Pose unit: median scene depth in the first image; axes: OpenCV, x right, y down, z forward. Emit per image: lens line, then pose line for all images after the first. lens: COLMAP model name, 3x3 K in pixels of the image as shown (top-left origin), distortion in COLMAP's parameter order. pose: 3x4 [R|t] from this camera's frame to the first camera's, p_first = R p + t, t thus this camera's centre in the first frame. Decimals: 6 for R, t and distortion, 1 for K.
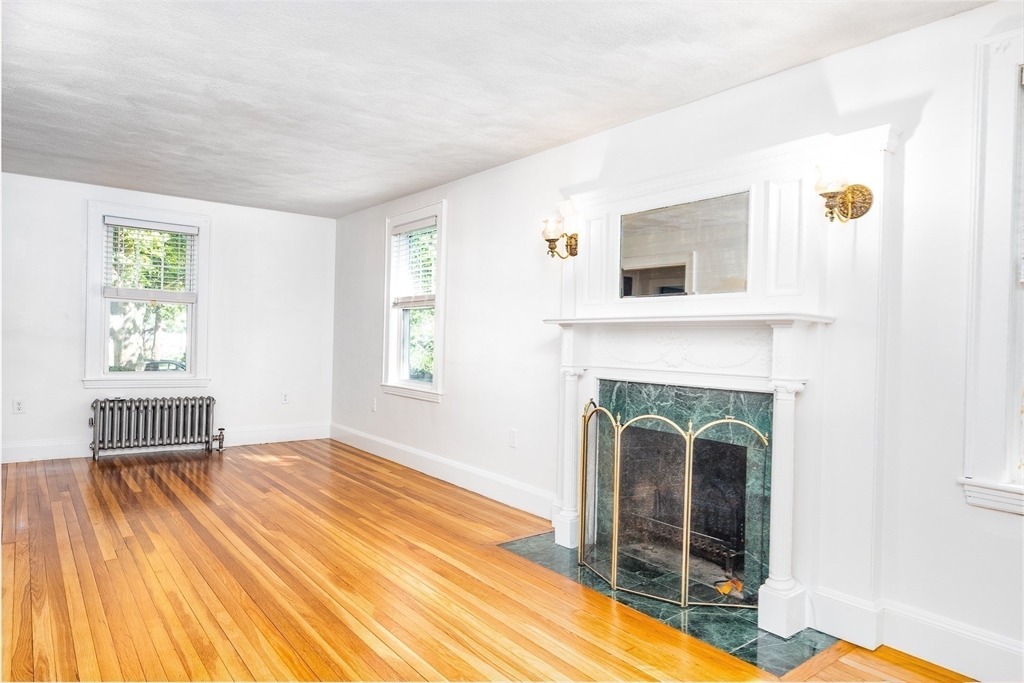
lens RADIAL K [[669.0, 0, 510.3], [0, 669.0, 341.9], [0, 0, 1]] dist [-0.001887, -0.004583]
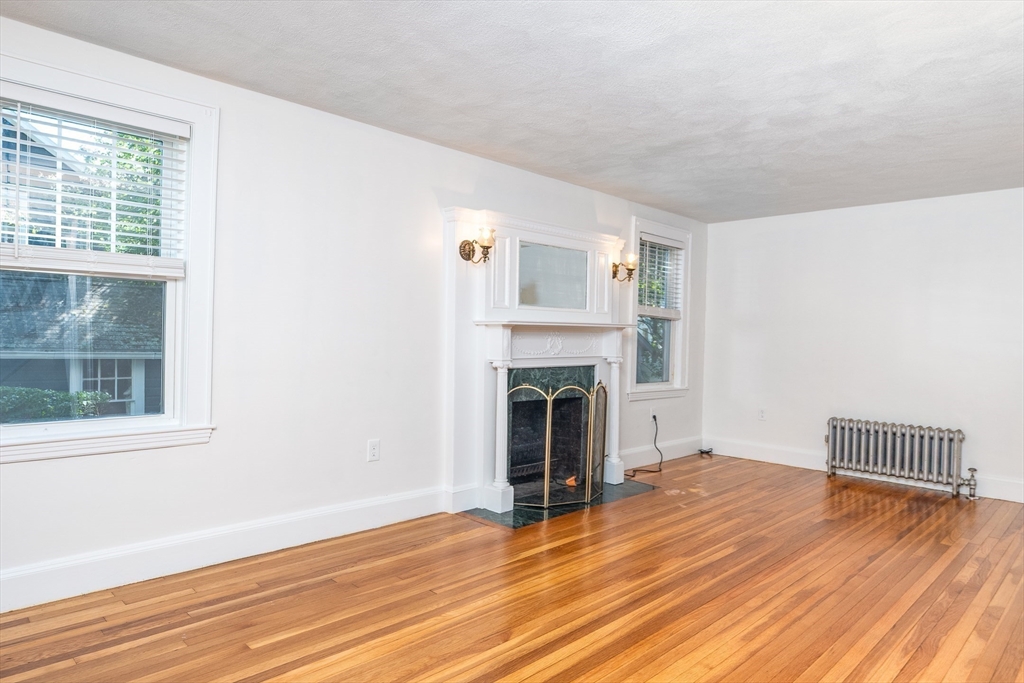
lens RADIAL K [[669.0, 0, 510.3], [0, 669.0, 339.7], [0, 0, 1]] dist [-0.001887, -0.004583]
pose [[-0.180628, -0.036966, 0.982857, -1.219353], [-0.018960, 0.999239, 0.034098, -0.045916], [-0.983369, -0.012476, -0.181191, 1.367903]]
